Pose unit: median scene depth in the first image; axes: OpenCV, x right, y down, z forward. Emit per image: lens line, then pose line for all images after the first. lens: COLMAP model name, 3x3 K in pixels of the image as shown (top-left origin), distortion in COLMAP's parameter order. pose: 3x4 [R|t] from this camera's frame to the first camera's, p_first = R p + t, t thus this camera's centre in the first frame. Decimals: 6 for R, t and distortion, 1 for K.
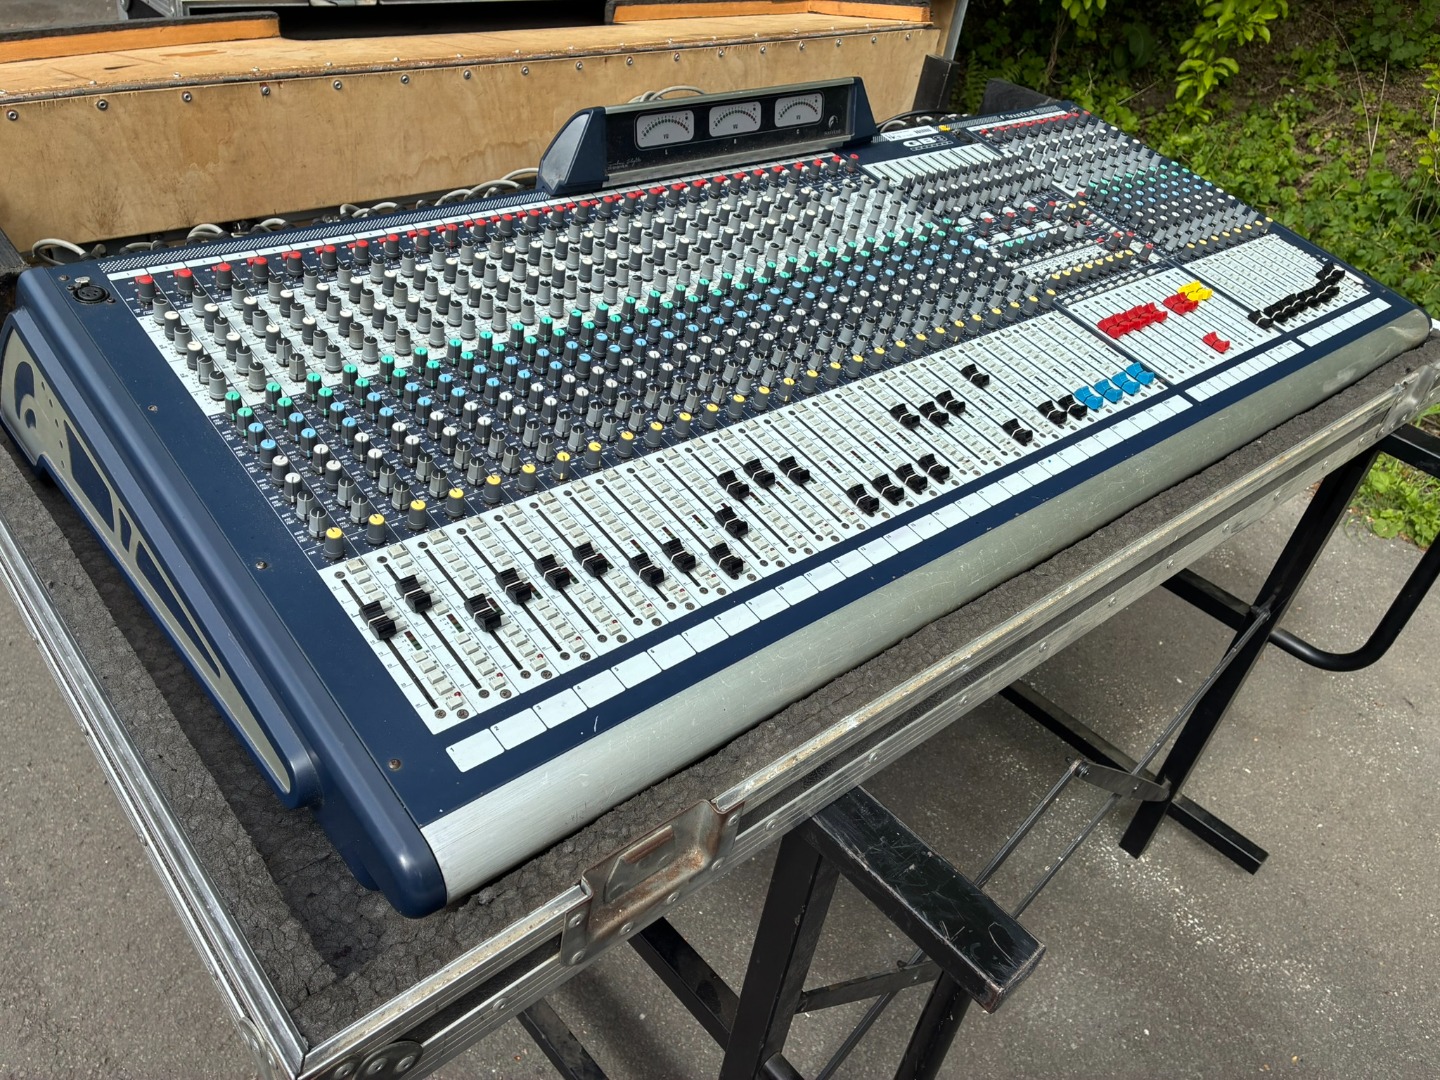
lens RADIAL K [[1110.6, 0, 707.7], [0, 1110.6, 513.7], [0, 0, 1]] dist [0.065398, -0.087264]
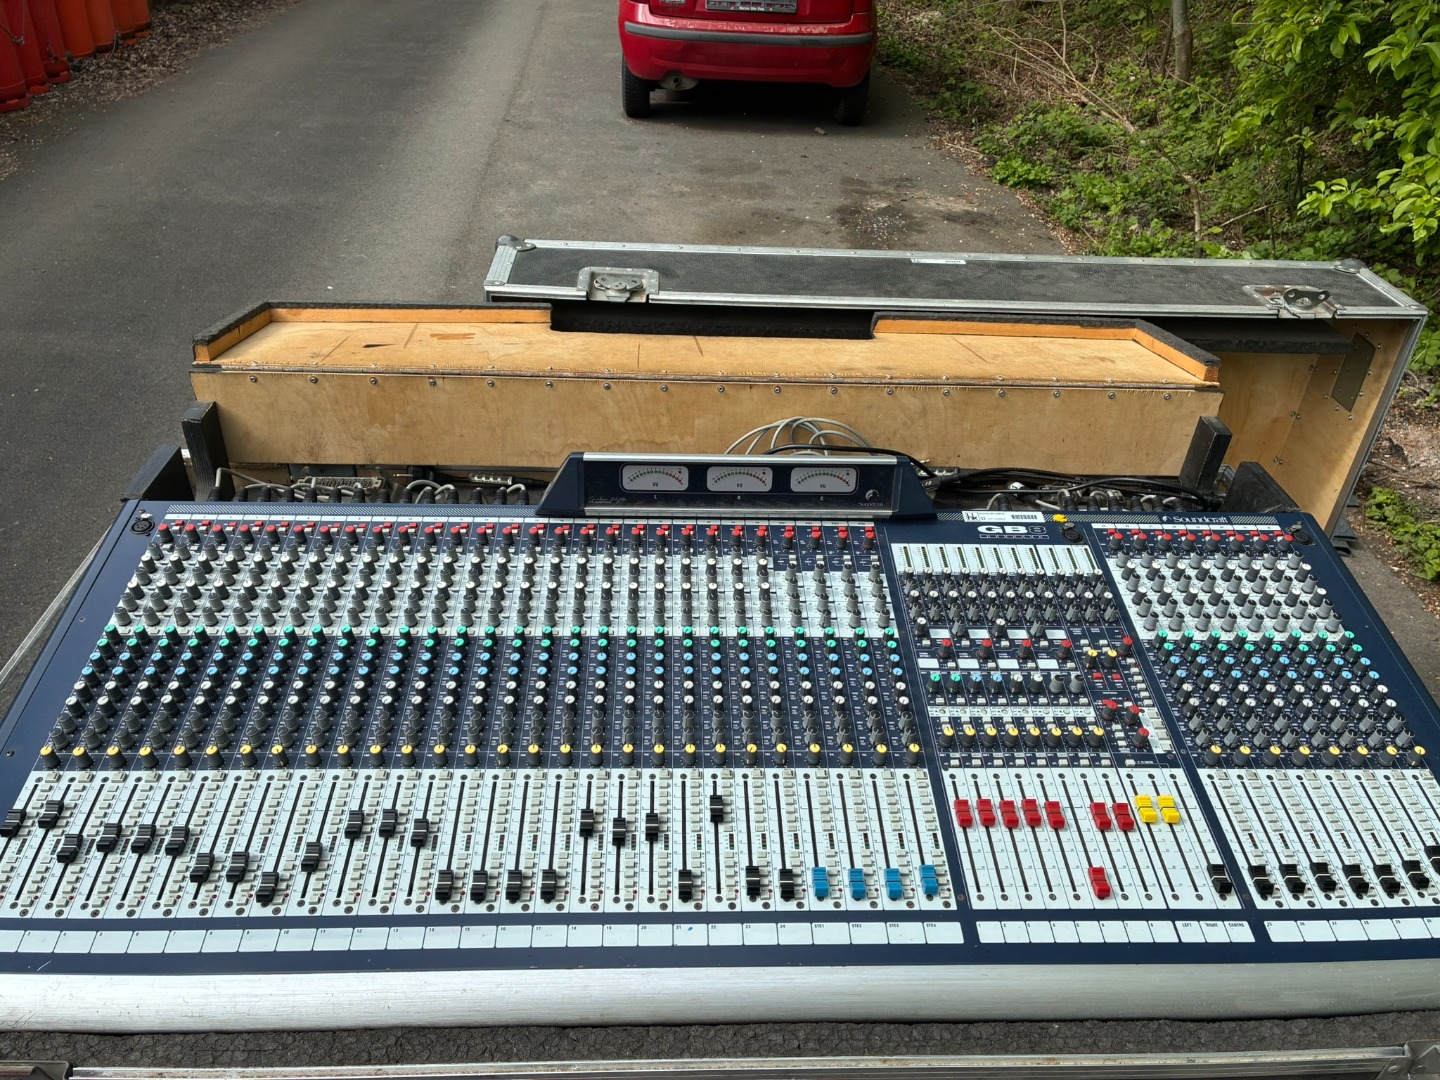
lens RADIAL K [[1110.6, 0, 701.2], [0, 1110.6, 498.8], [0, 0, 1]] dist [0.065398, -0.087264]
pose [[0.782329, 0.242791, -0.573598, 0.620513], [-0.316982, 0.947922, -0.031097, -0.296004], [0.536175, 0.206149, 0.818547, 0.119598]]
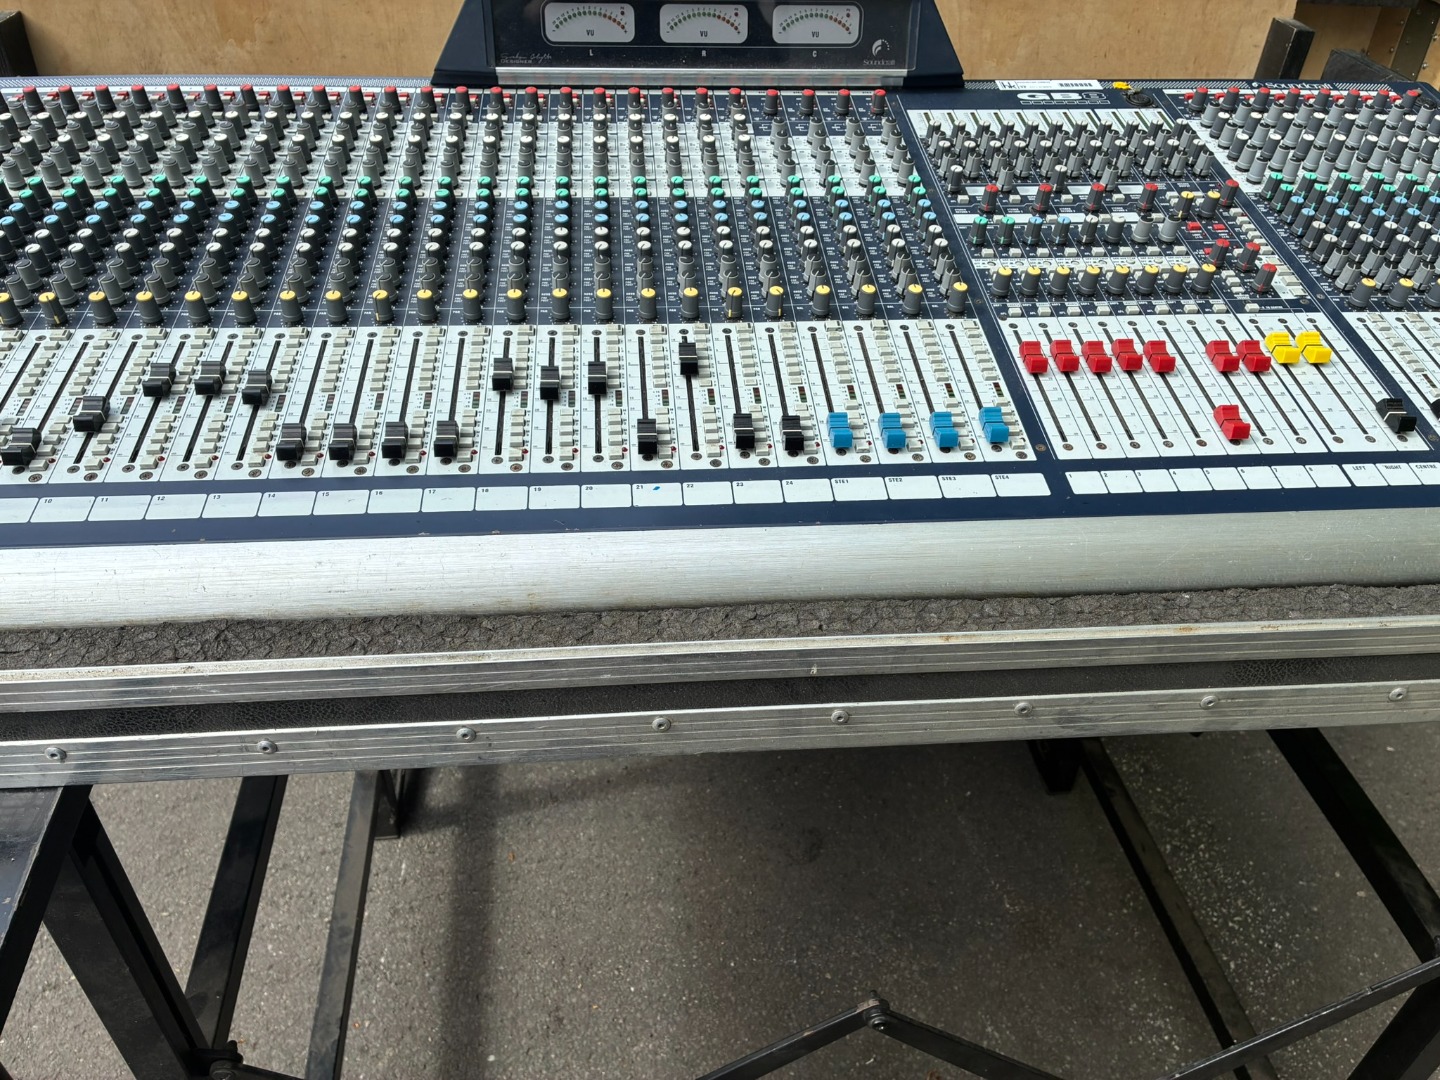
lens RADIAL K [[1110.6, 0, 698.3], [0, 1110.6, 515.1], [0, 0, 1]] dist [0.065398, -0.087264]
pose [[0.809218, 0.262811, -0.525449, 0.540894], [-0.282832, 0.958175, 0.043670, -0.054218], [0.514949, 0.113275, 0.849704, 0.370723]]
